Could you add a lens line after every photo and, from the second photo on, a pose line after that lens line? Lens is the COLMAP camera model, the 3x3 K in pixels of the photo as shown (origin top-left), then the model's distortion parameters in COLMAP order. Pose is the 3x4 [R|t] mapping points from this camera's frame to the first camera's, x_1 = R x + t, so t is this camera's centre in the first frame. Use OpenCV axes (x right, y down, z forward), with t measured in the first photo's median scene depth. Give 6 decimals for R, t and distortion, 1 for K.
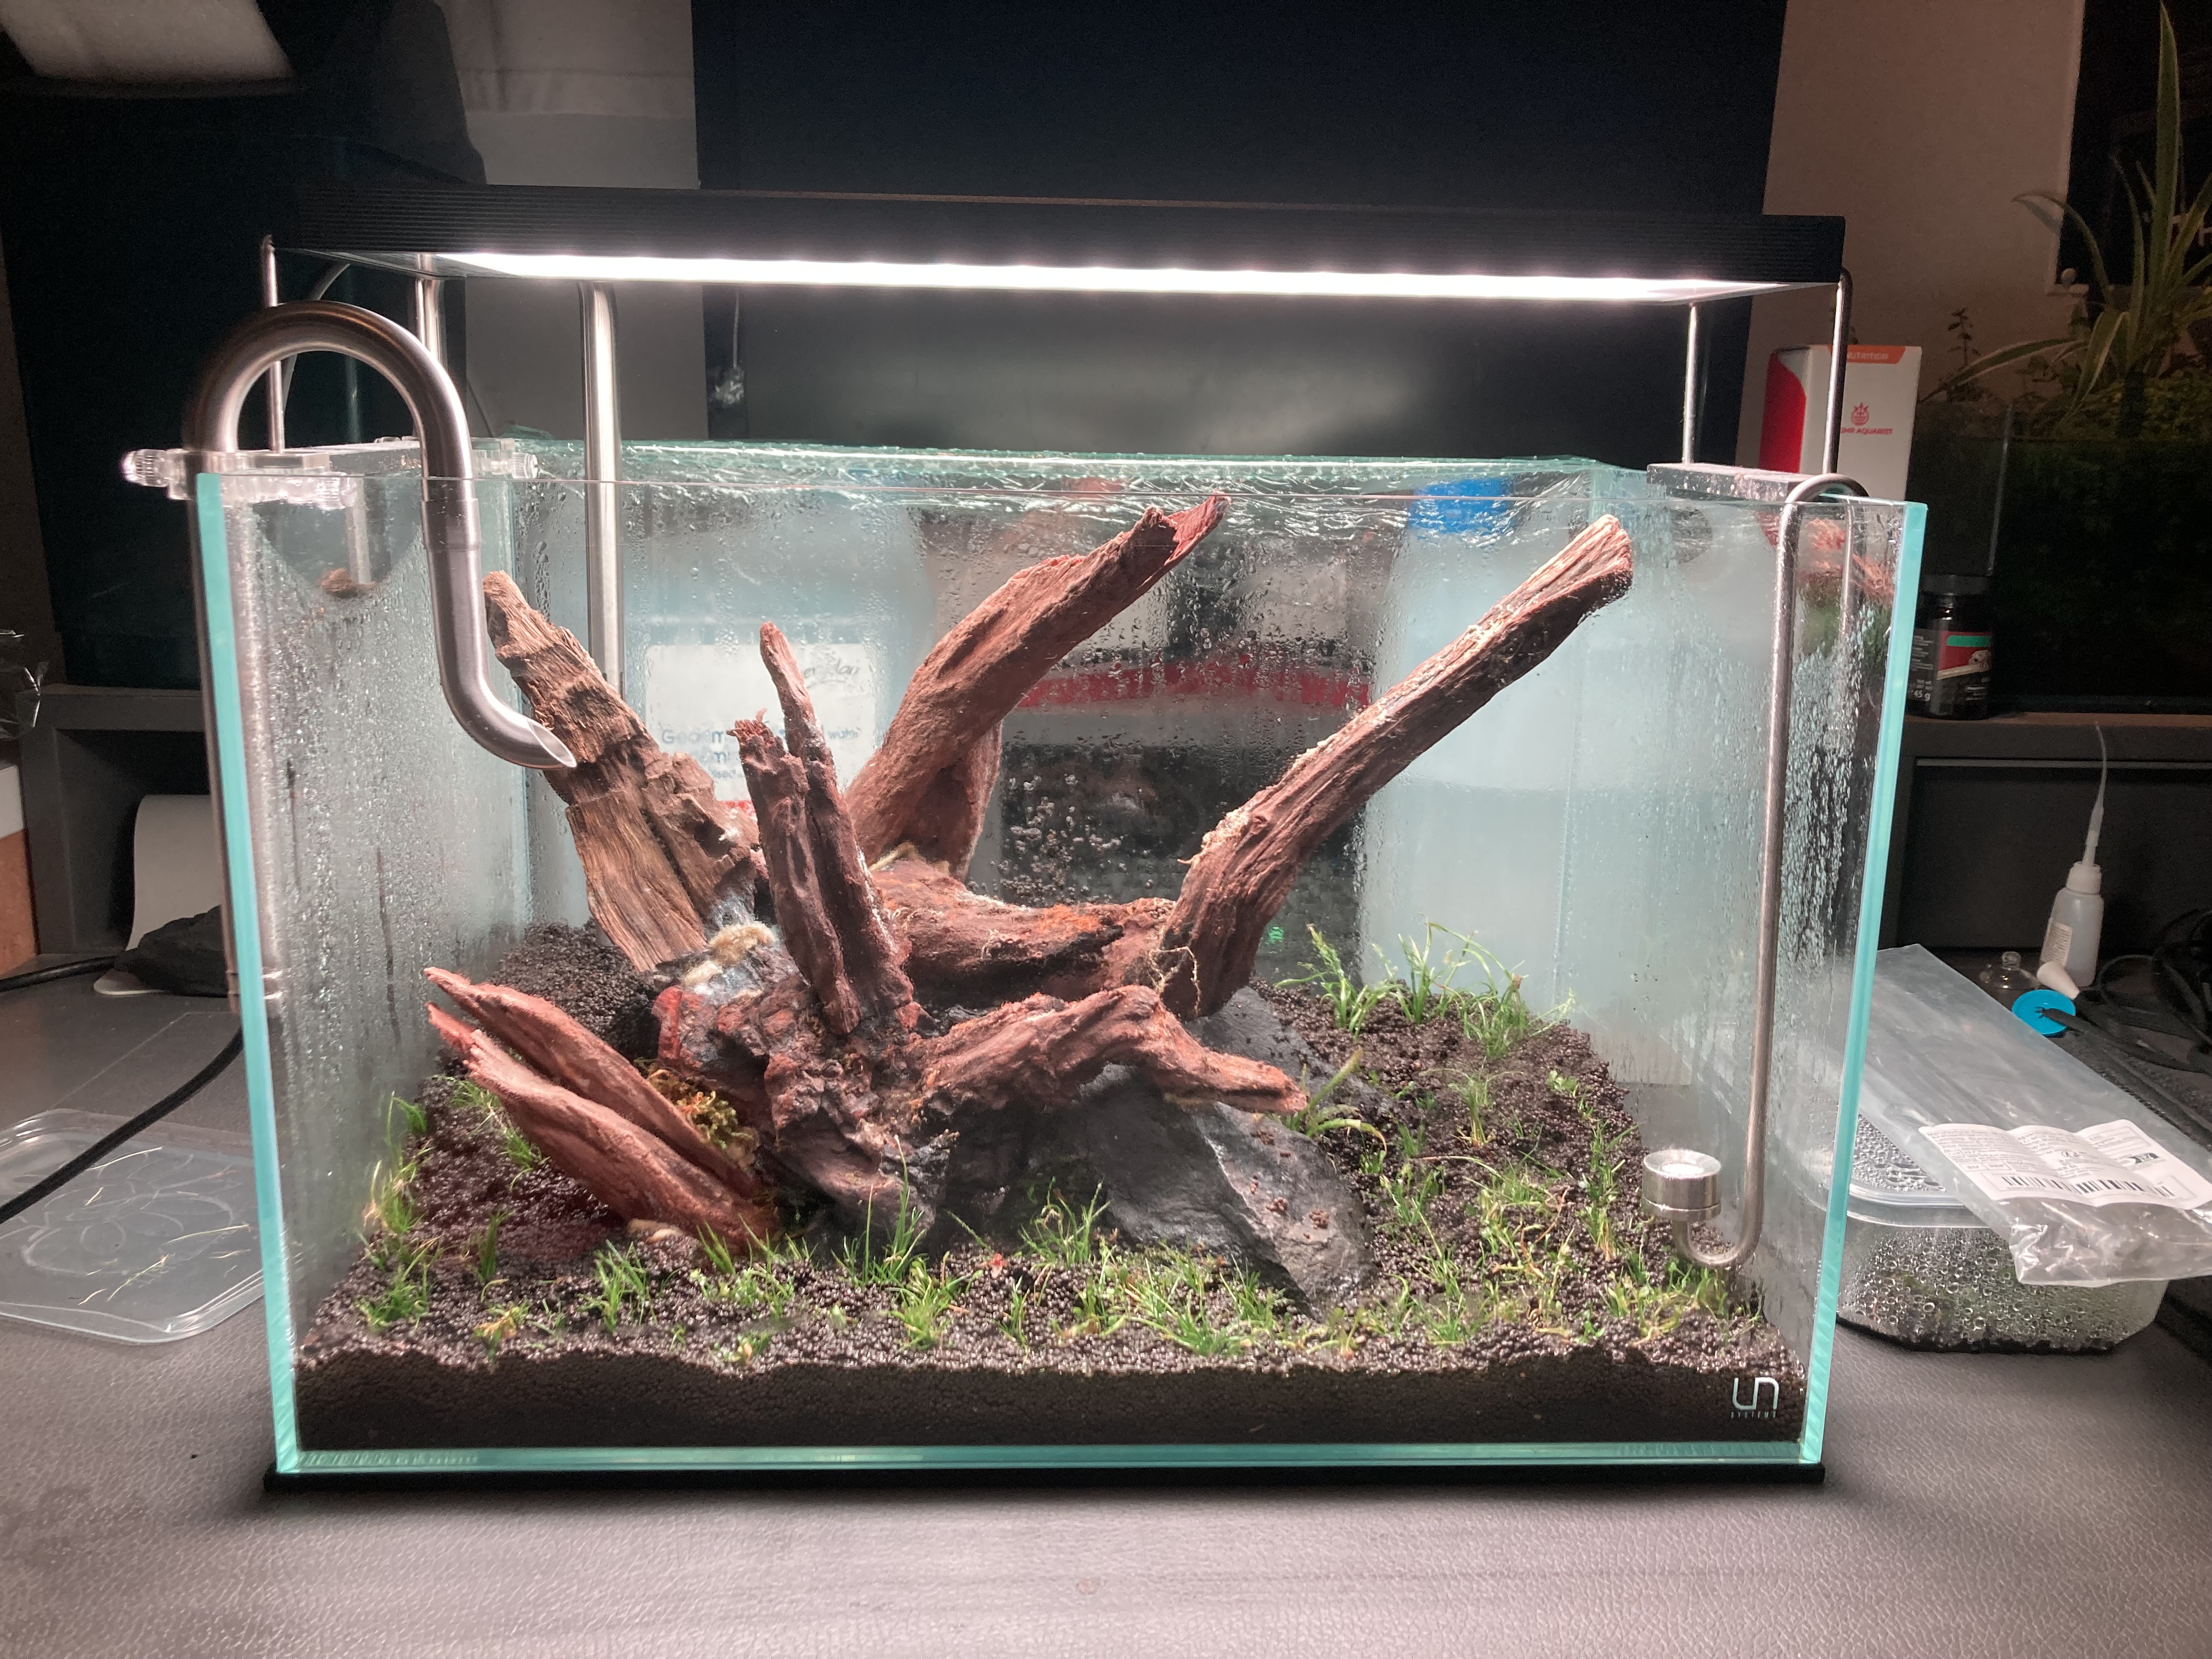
lens RADIAL K [[1885.9, 0, 1073.2], [0, 1885.9, 791.9], [0, 0, 1]] dist [0.013654, -0.007278]
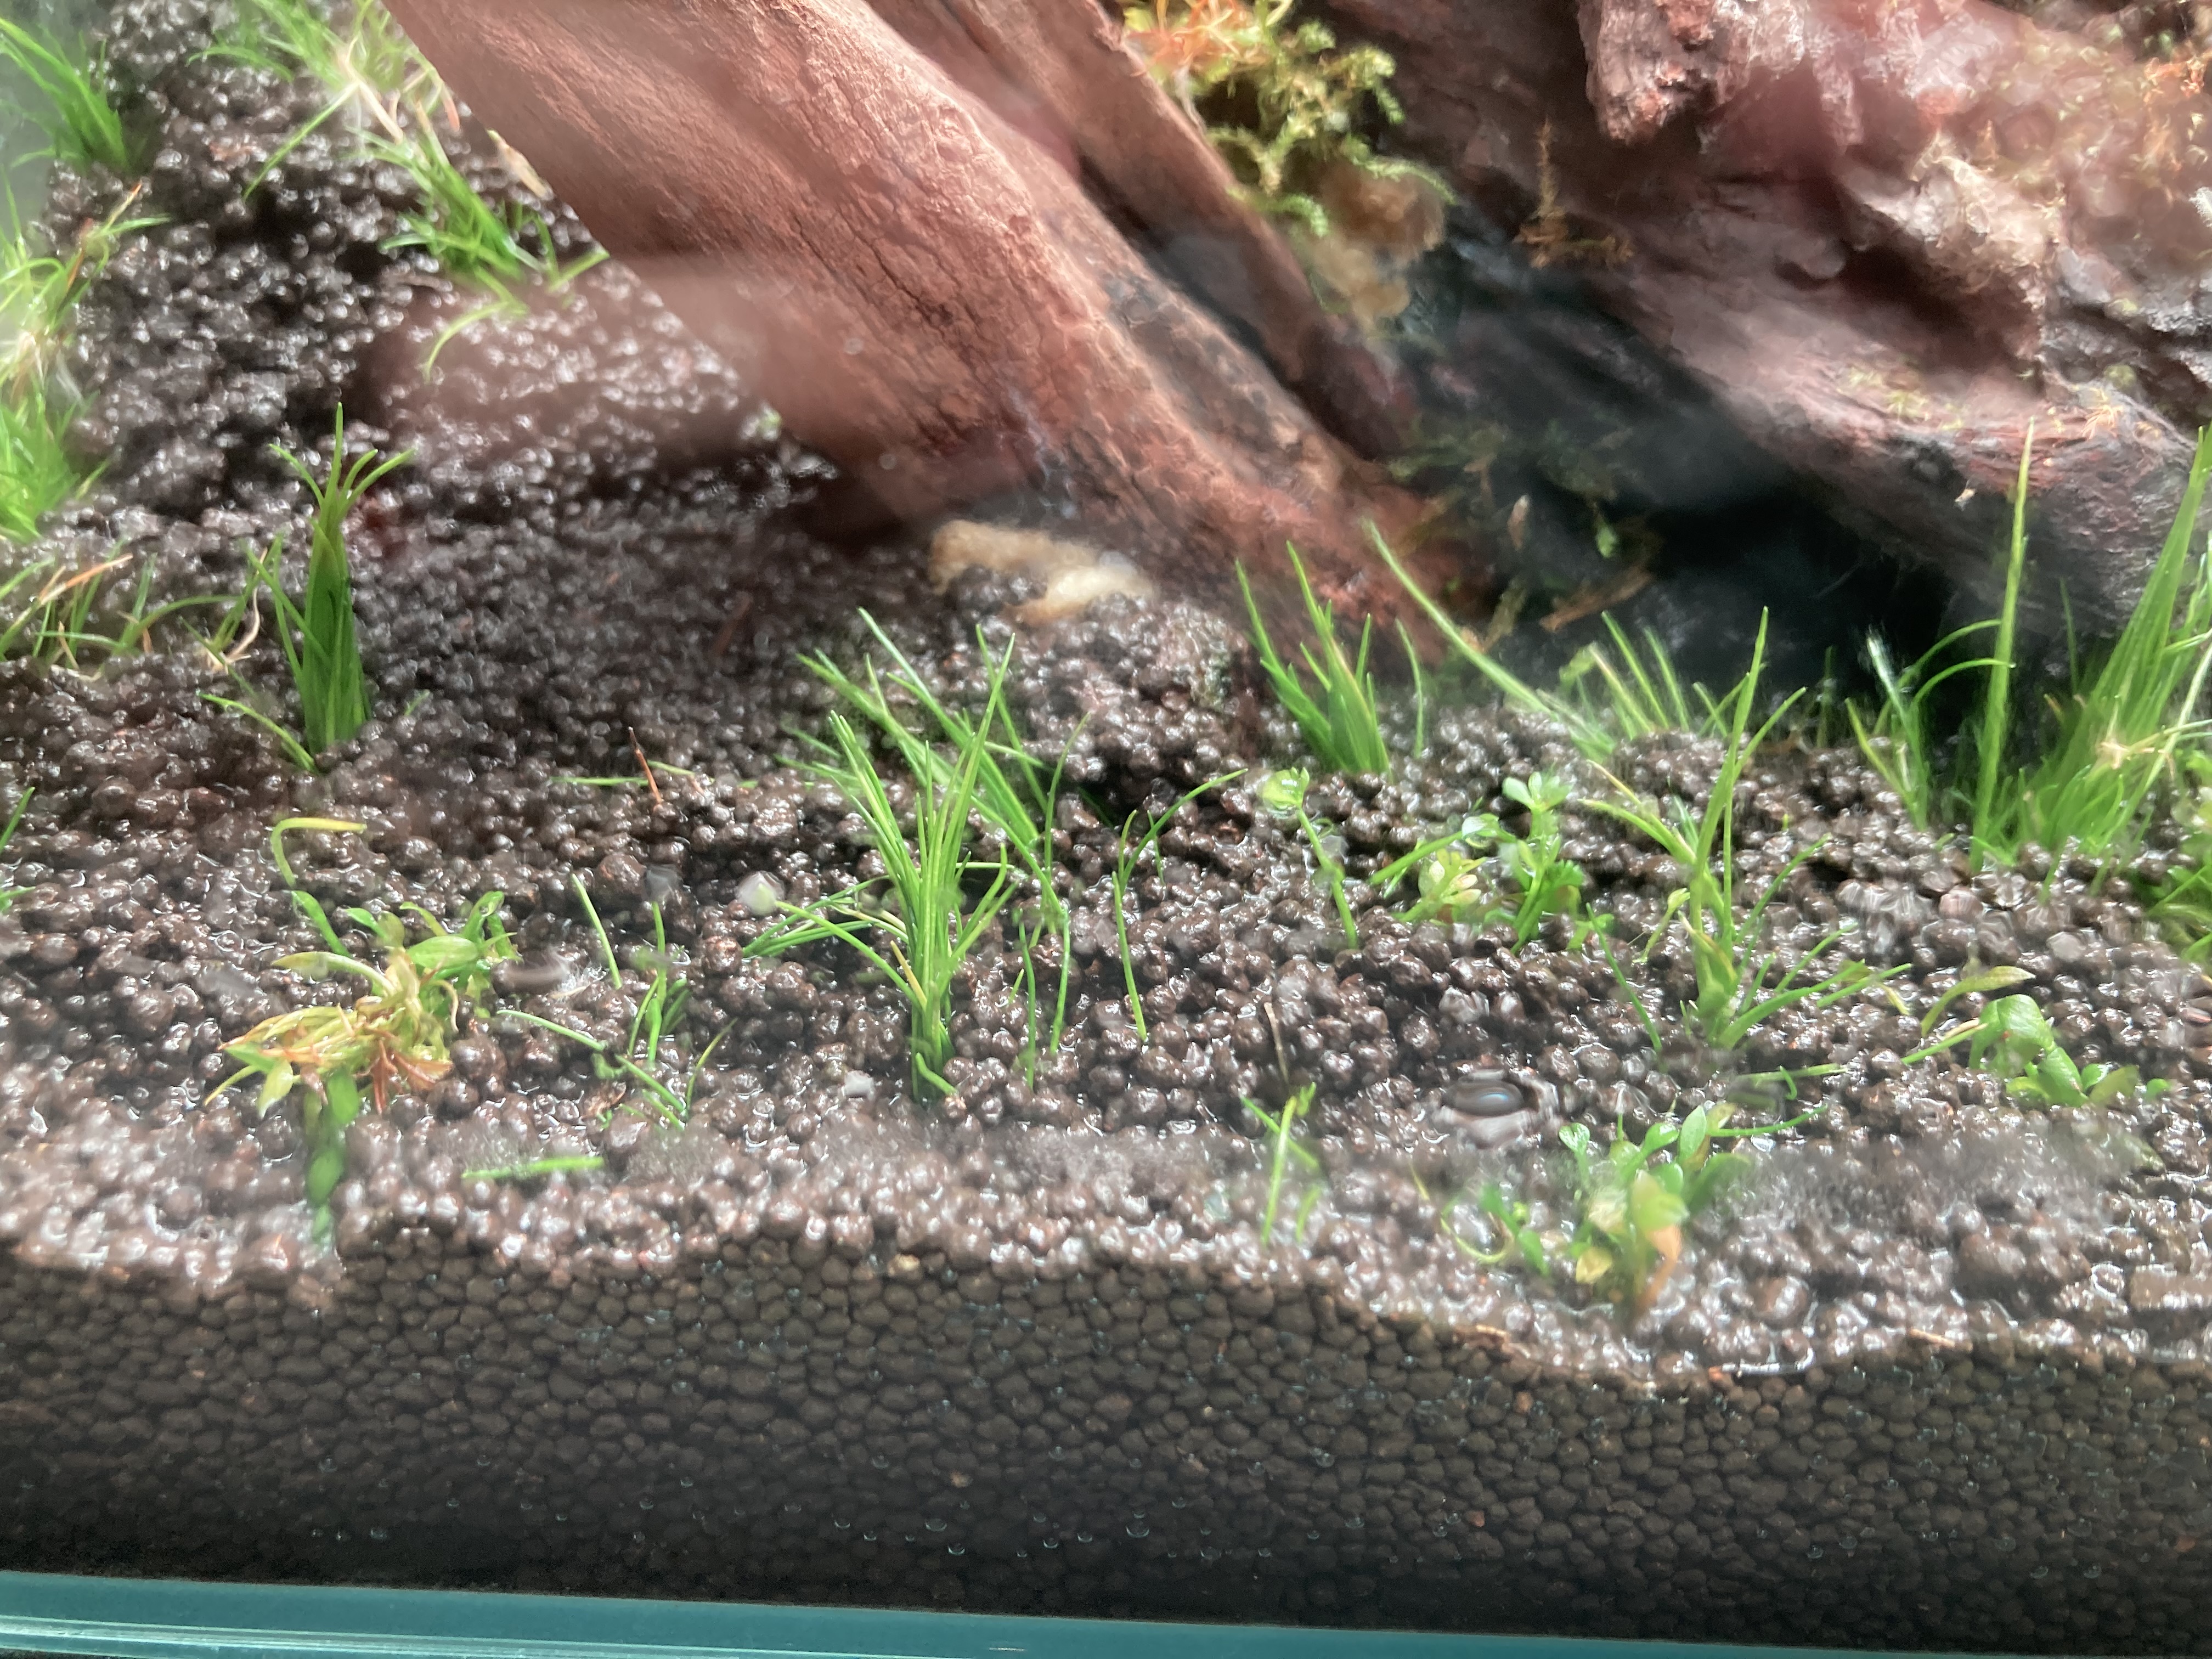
lens RADIAL K [[1946.5, 0, 1108.4], [0, 1946.5, 886.0], [0, 0, 1]] dist [-0.021790, -0.010376]
pose [[0.998522, 0.050365, -0.020444, -0.203295], [-0.038455, 0.920373, 0.389145, 0.171207], [0.038415, -0.387784, 0.920950, 0.750955]]
